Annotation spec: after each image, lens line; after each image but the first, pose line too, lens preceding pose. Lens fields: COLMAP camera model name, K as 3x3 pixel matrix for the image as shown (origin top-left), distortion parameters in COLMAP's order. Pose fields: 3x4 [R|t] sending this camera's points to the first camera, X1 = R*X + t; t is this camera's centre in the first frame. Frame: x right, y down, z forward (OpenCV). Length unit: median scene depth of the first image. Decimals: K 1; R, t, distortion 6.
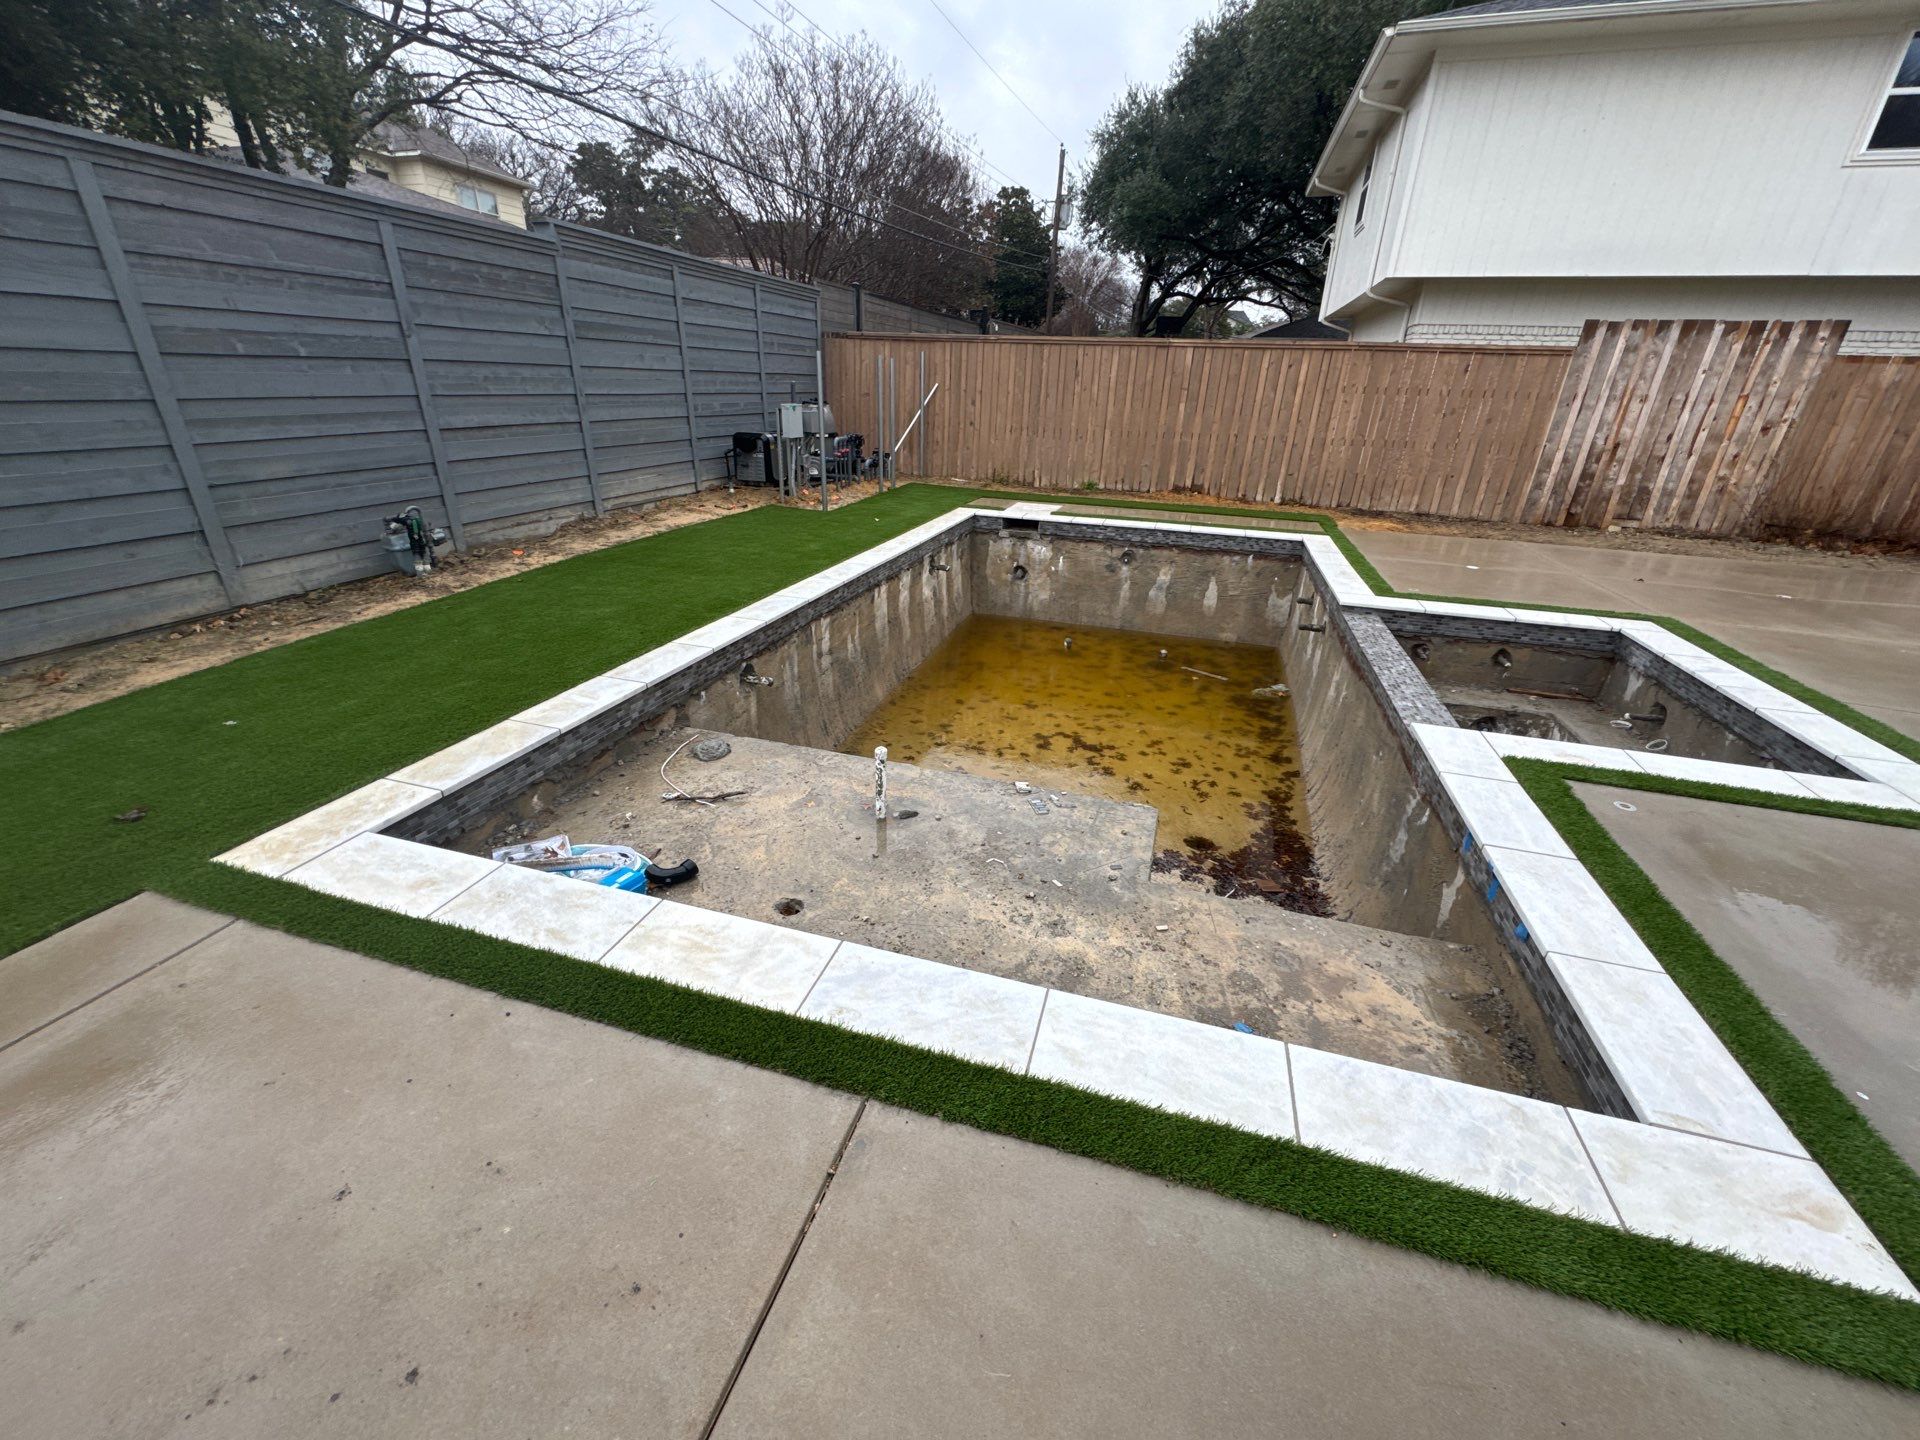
lens RADIAL K [[760.9, 0, 958.7], [0, 760.9, 725.4], [0, 0, 1]] dist [0.000332, -0.001051]
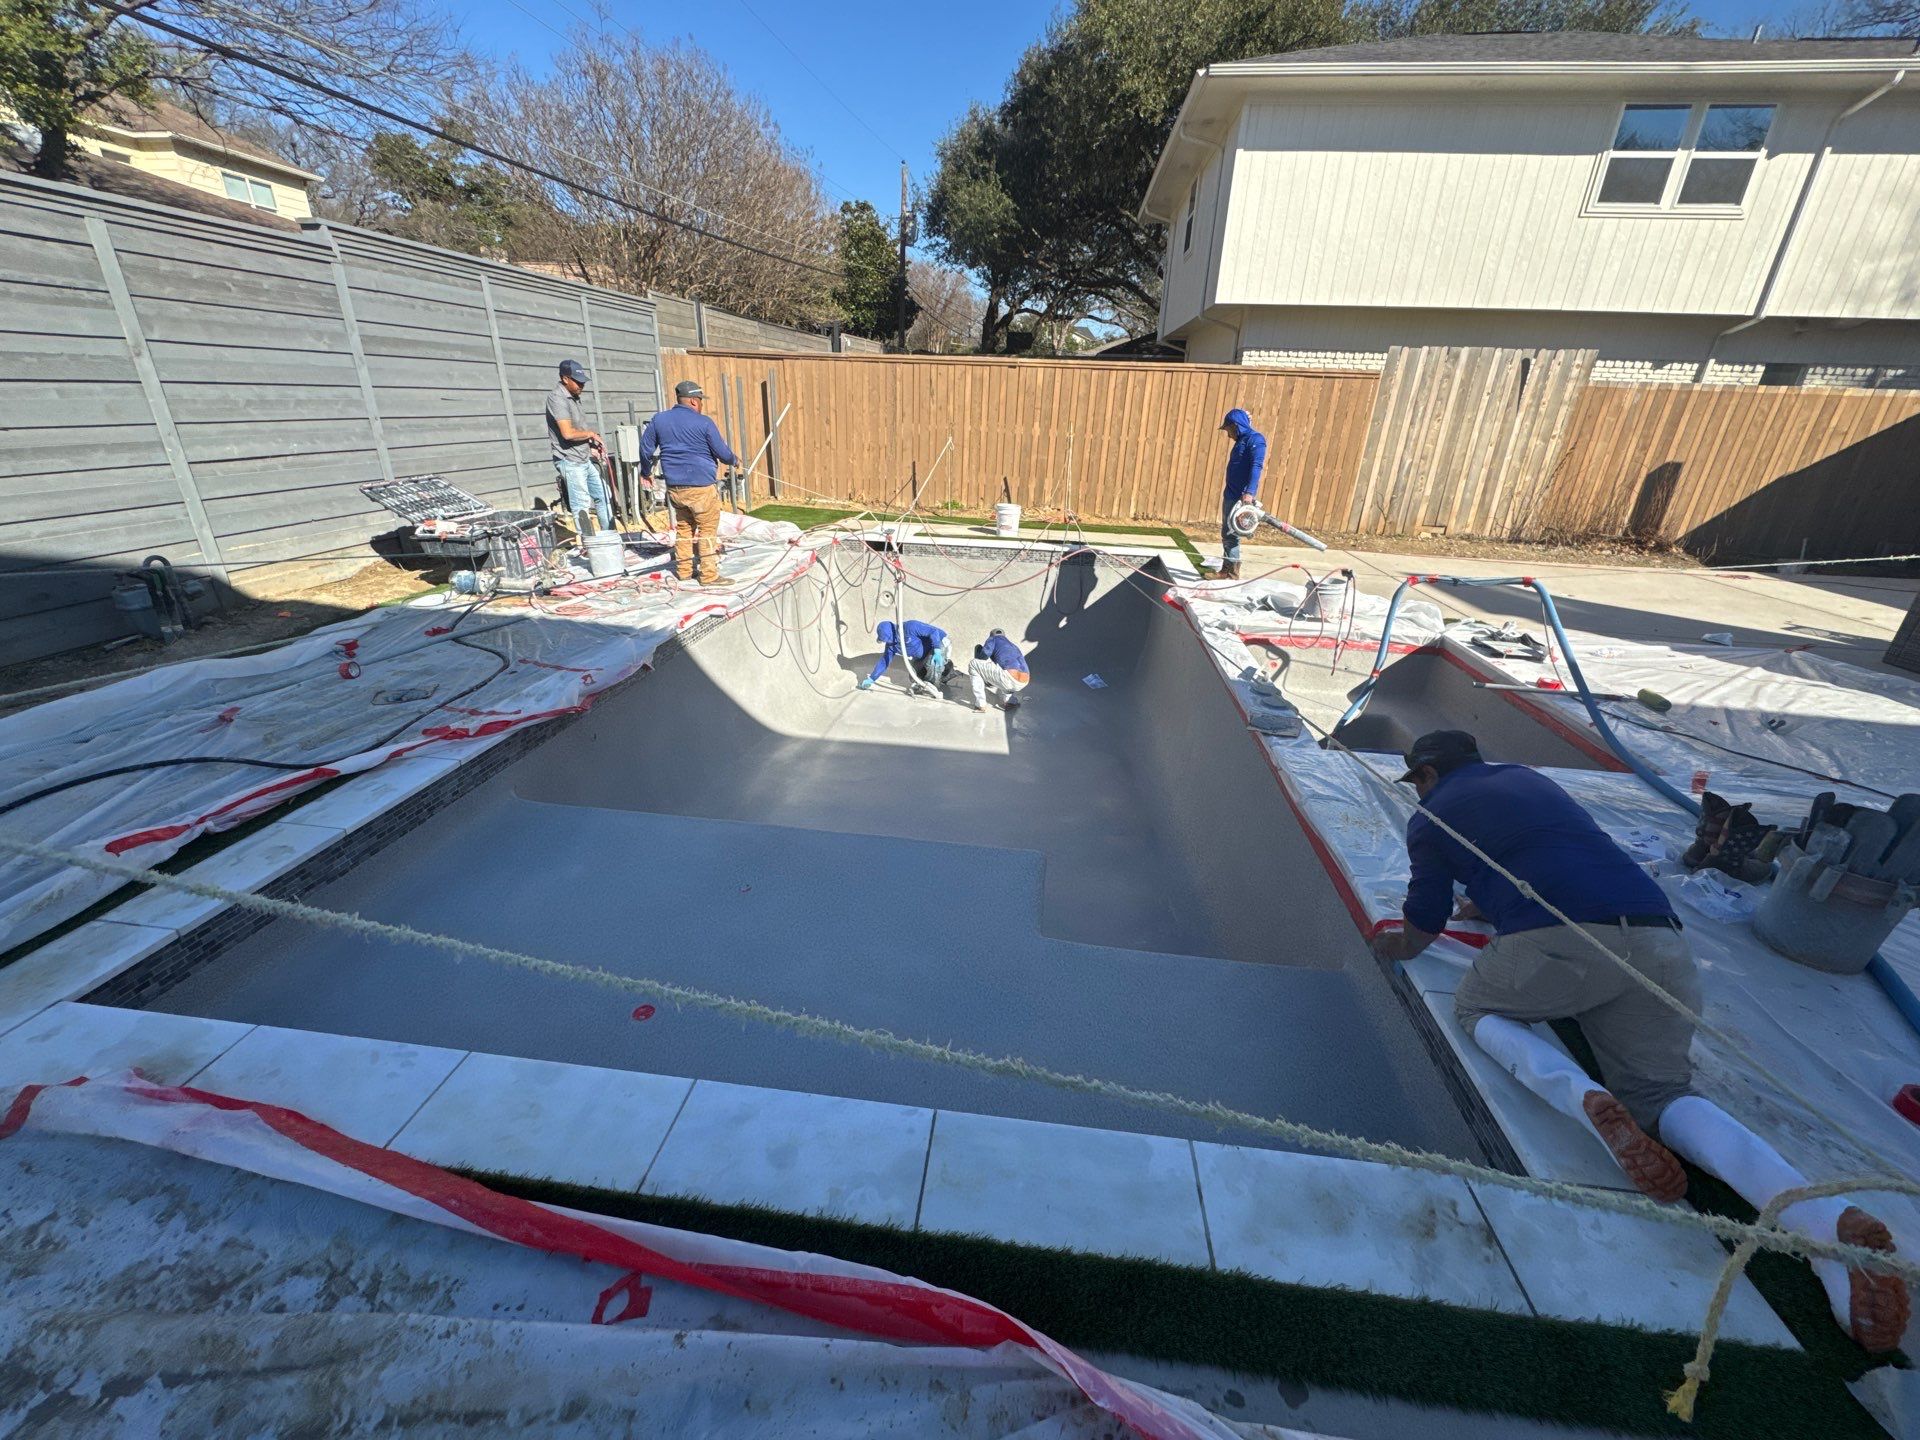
lens RADIAL K [[758.4, 0, 960.0], [0, 758.4, 720.0], [0, 0, 1]] dist [-0.001368, -0.000243]
pose [[0.985371, -0.065224, 0.157449, 0.008894], [0.067470, 0.997681, -0.008956, -0.026158], [-0.156500, 0.019448, 0.987486, 0.027114]]
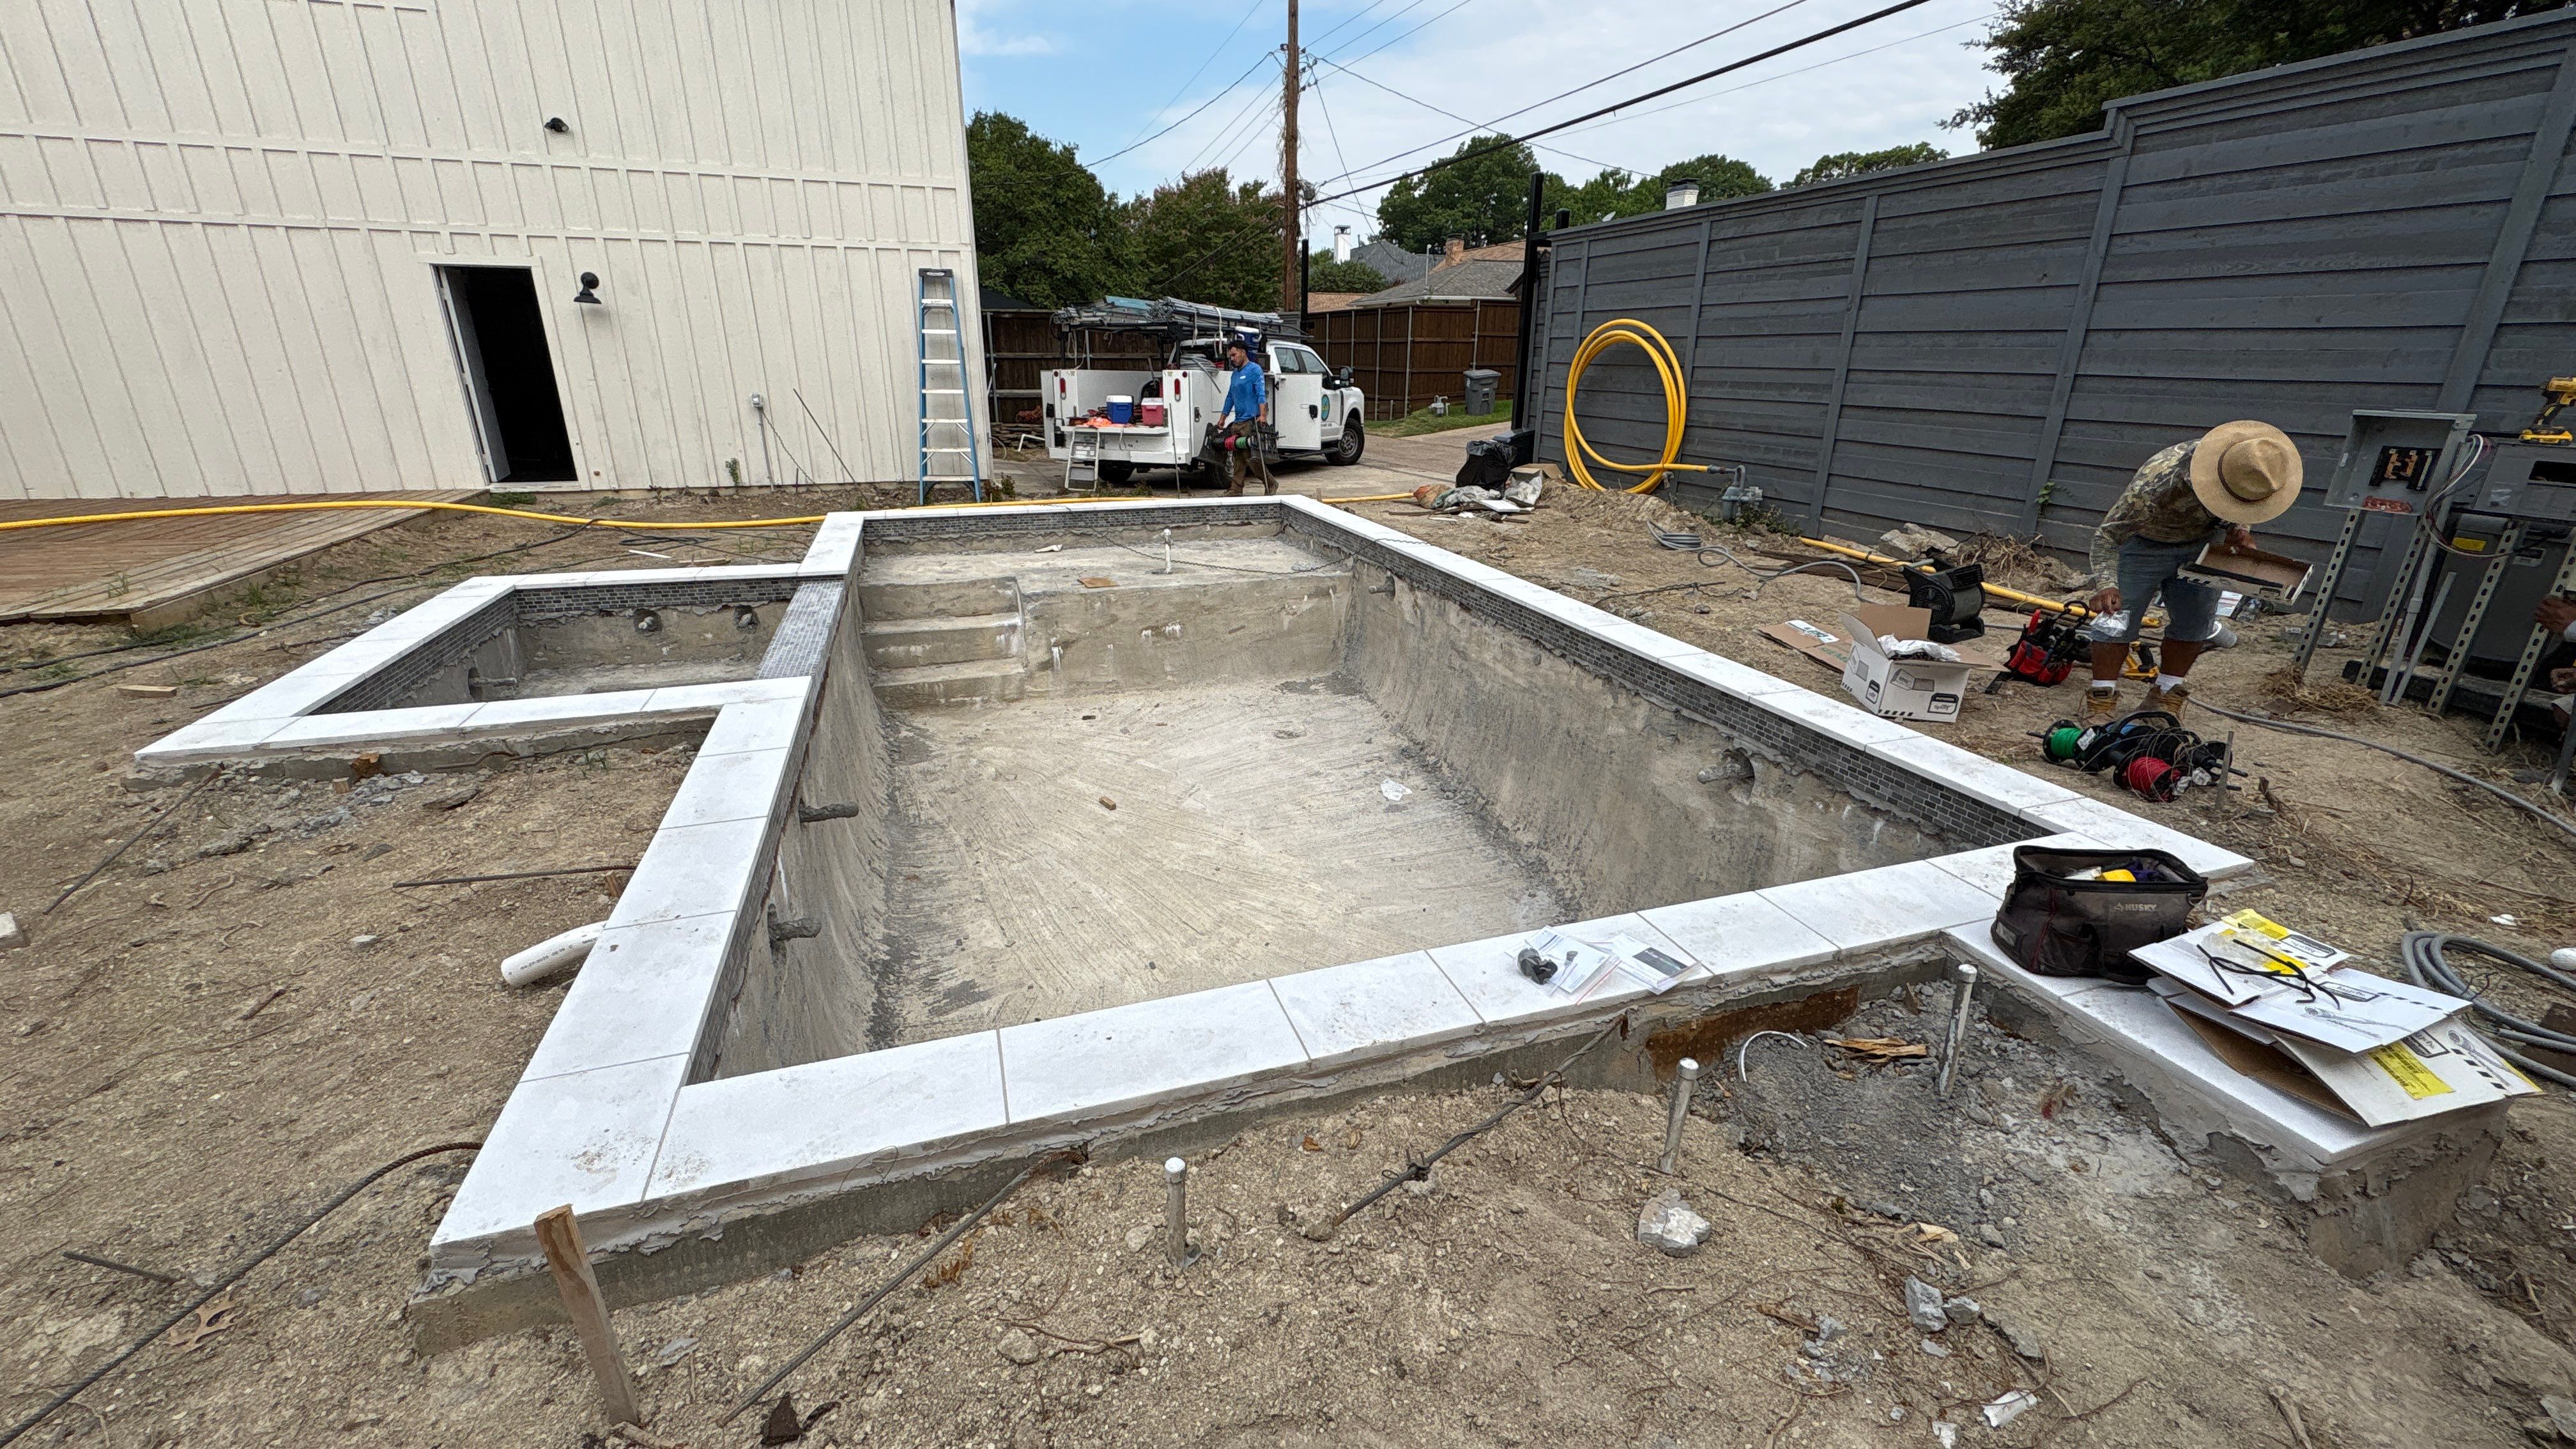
lens RADIAL K [[1024.9, 0, 1288.0], [0, 1024.9, 724.5], [0, 0, 1]] dist [0.000324, -0.000121]
pose [[-0.820009, 0.162556, -0.548781, 0.423770], [-0.262513, 0.745201, 0.612994, -0.472711], [0.508598, 0.646723, -0.568399, 1.112203]]
